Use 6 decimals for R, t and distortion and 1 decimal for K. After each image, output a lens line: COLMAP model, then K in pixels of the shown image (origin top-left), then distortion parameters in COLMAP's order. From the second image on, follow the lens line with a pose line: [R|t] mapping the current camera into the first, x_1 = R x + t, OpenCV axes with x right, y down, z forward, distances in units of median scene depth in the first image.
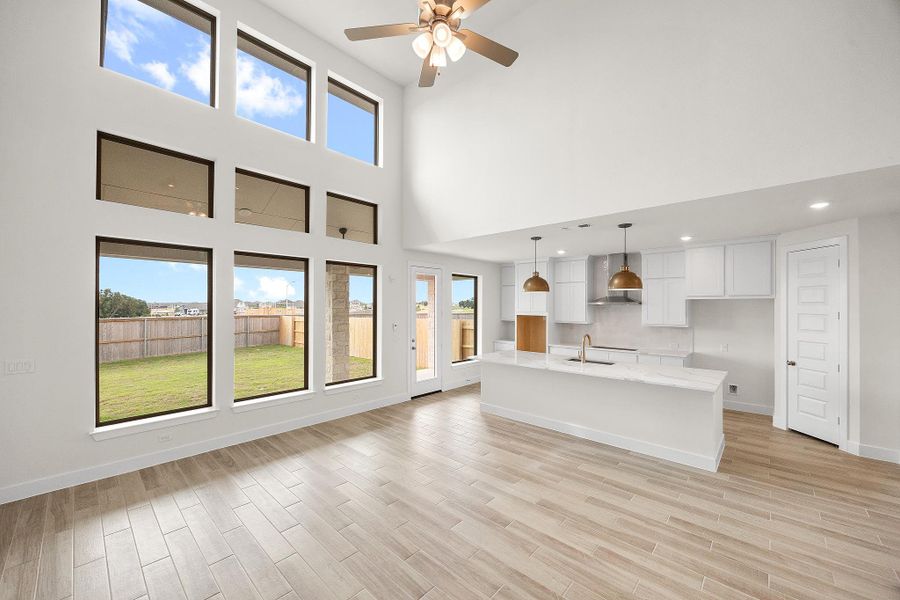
lens RADIAL K [[353.7, 0, 450.0], [0, 353.7, 300.0], [0, 0, 1]] dist [0.000132, 0.000001]
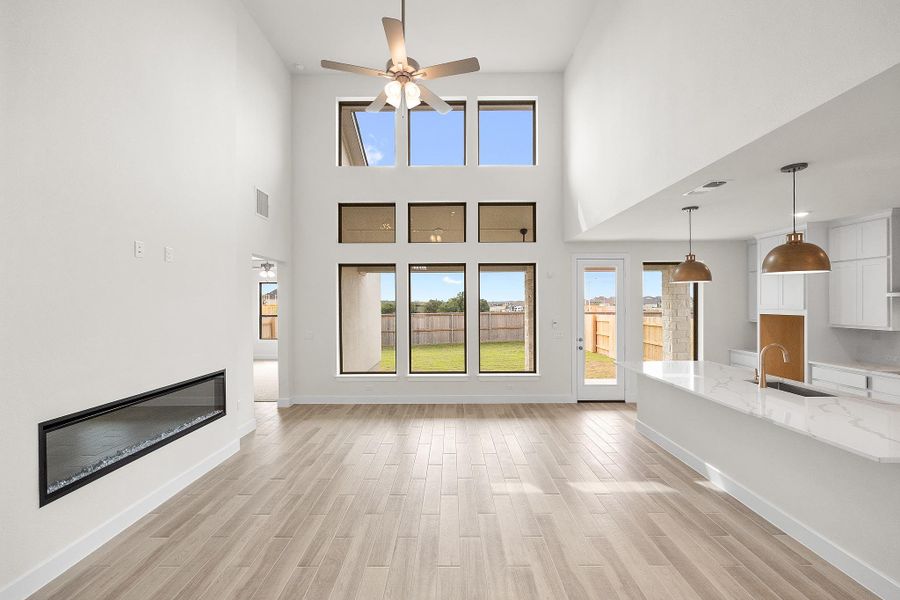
lens RADIAL K [[378.0, 0, 450.0], [0, 378.0, 300.0], [0, 0, 1]] dist [0.011403, 0.000057]
pose [[0.673405, -0.014853, -0.739124, 0.400953], [0.021236, 0.999774, -0.000744, 0.004136], [0.738969, -0.015195, 0.673568, 0.081509]]
